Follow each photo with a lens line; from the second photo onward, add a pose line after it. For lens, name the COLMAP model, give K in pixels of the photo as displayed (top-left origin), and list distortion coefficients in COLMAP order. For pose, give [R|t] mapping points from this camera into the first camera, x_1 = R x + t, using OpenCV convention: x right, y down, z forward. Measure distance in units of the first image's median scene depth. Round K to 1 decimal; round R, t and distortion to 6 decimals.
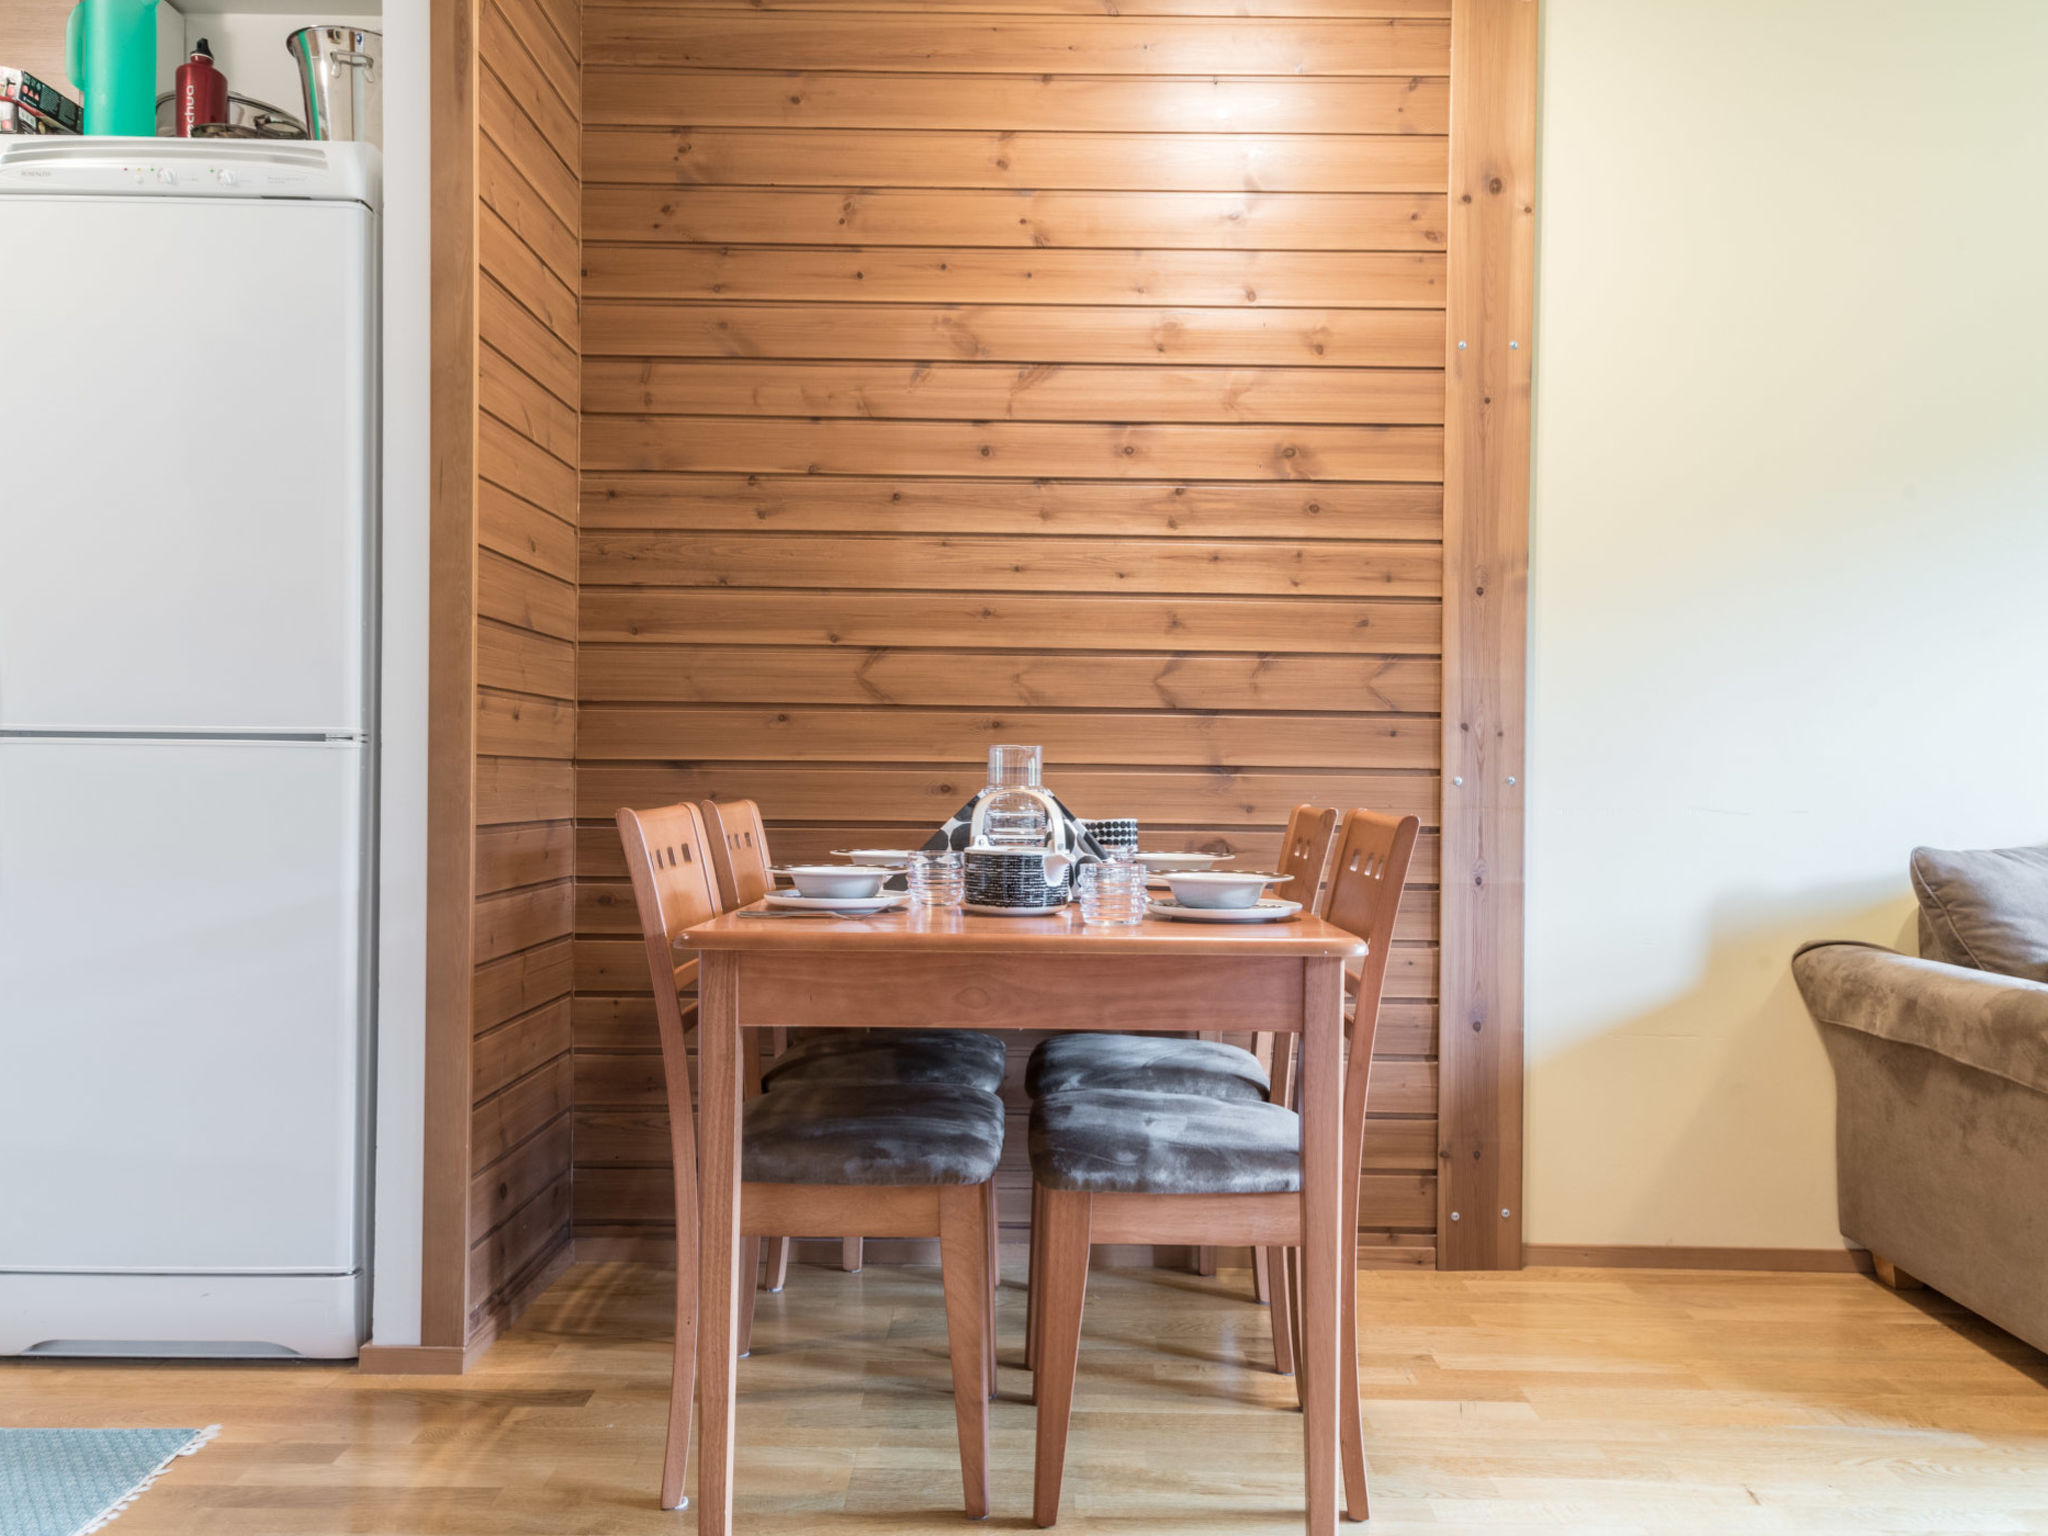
lens RADIAL K [[1547.0, 0, 1026.2], [0, 1547.0, 772.7], [0, 0, 1]] dist [0.028222, -0.000549]
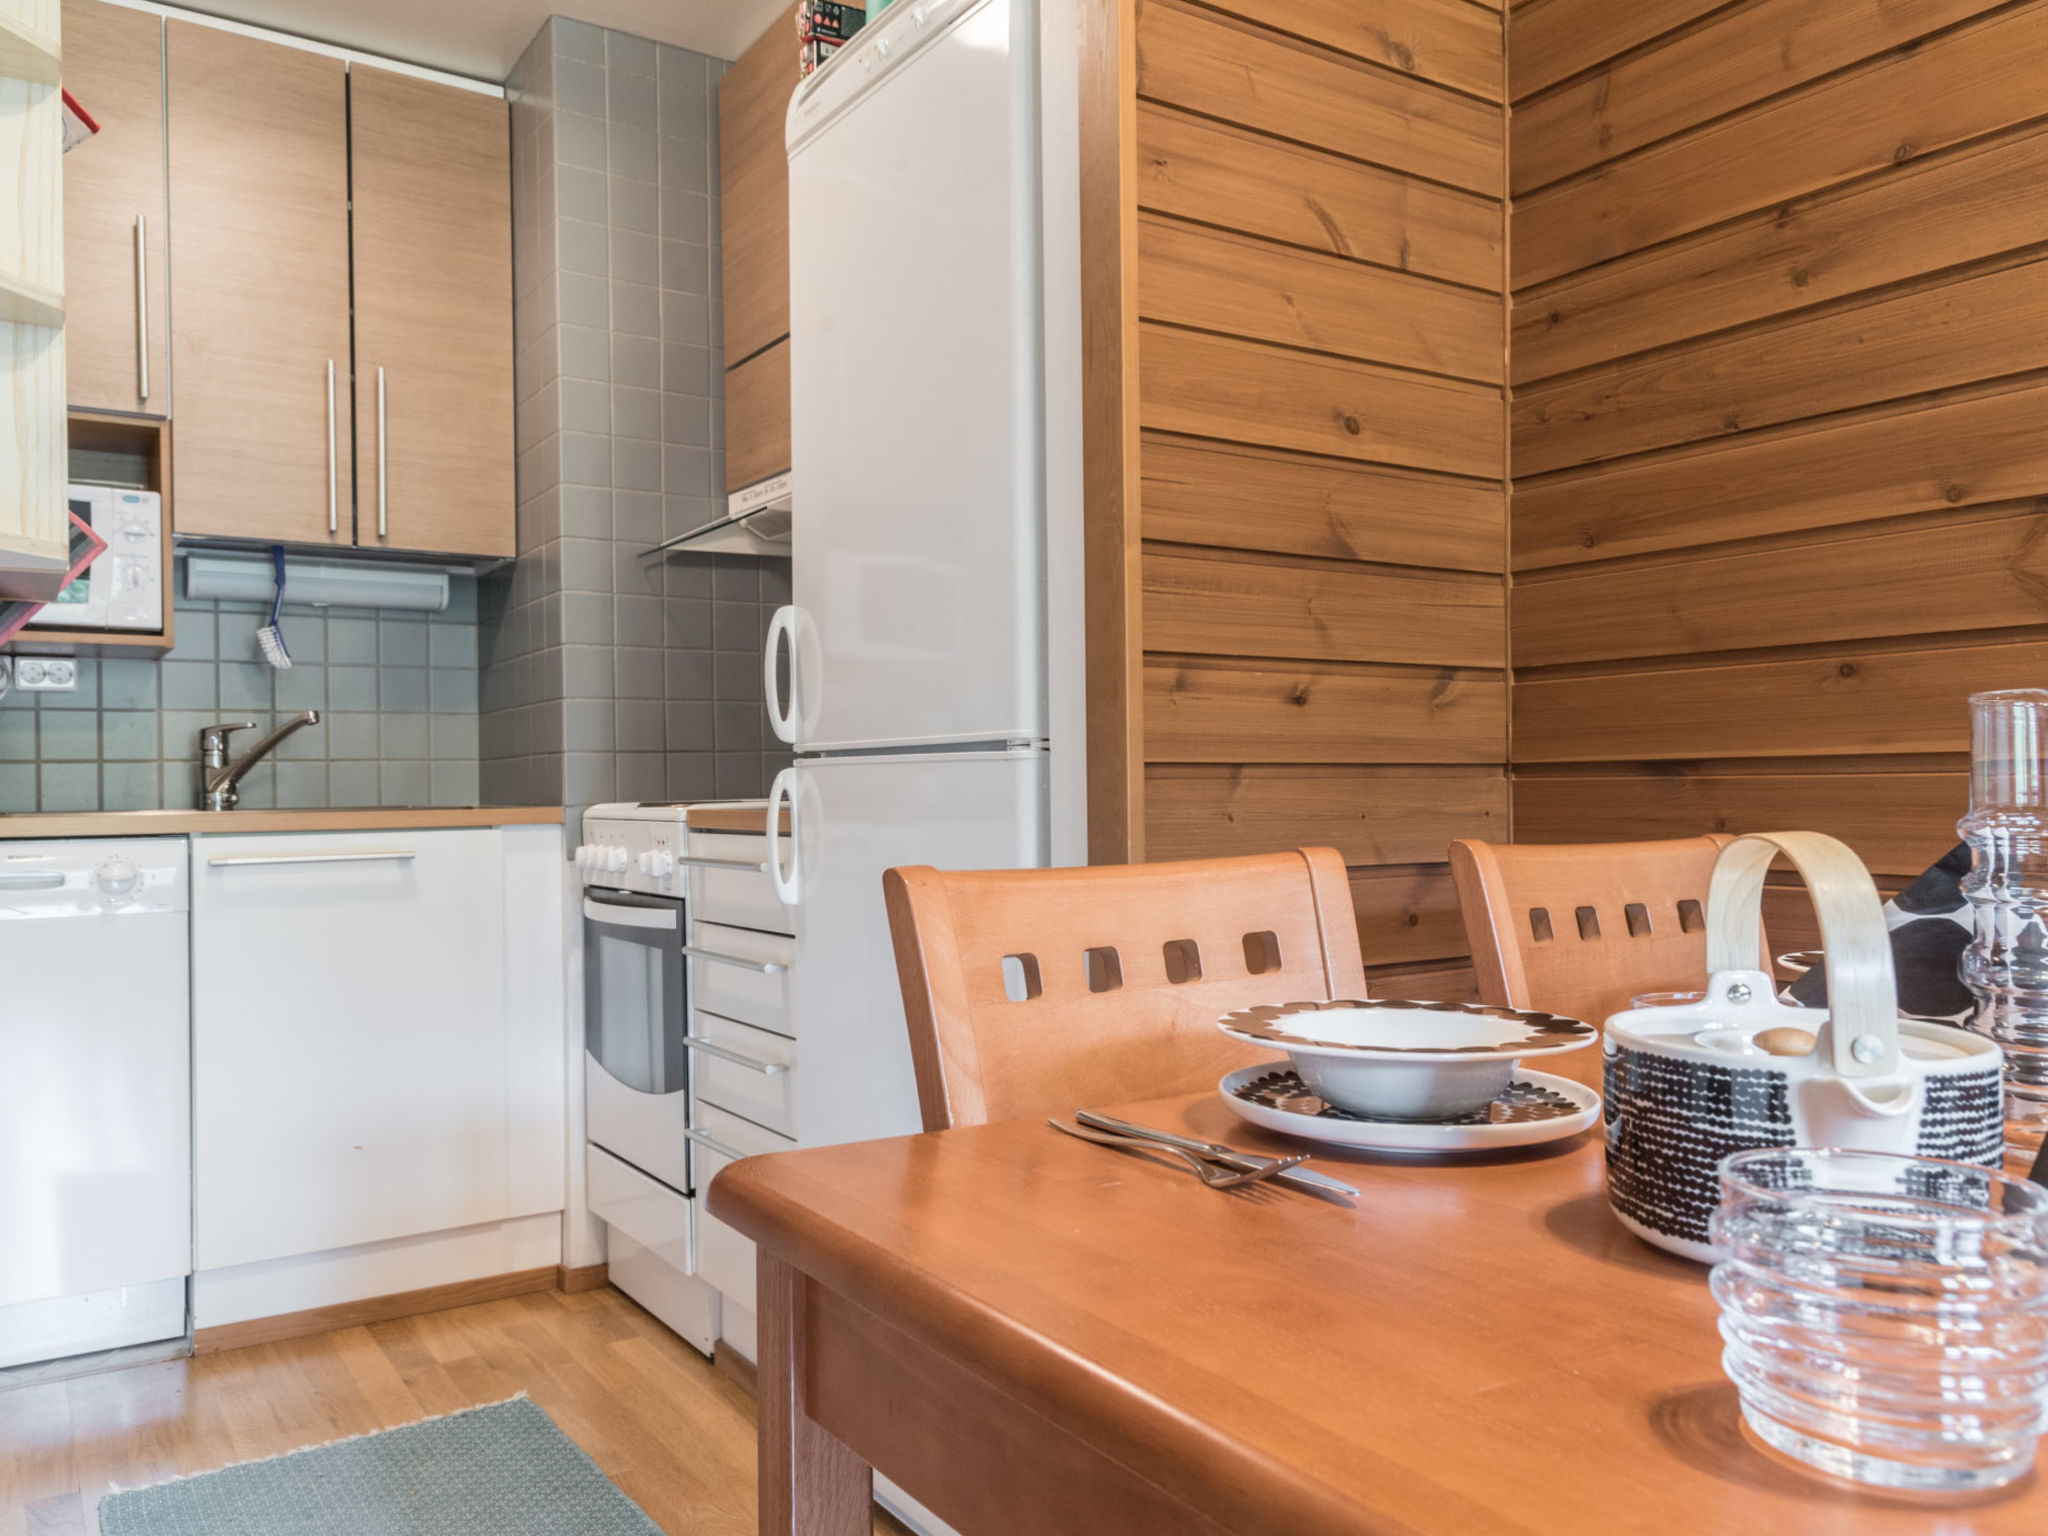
lens RADIAL K [[1547.0, 0, 1016.5], [0, 1547.0, 776.5], [0, 0, 1]] dist [0.028222, -0.000549]
pose [[0.553548, -0.020639, -0.832561, 0.112994], [0.016783, 0.999766, -0.013625, 0.001269], [0.832648, -0.006430, 0.553765, 0.495799]]
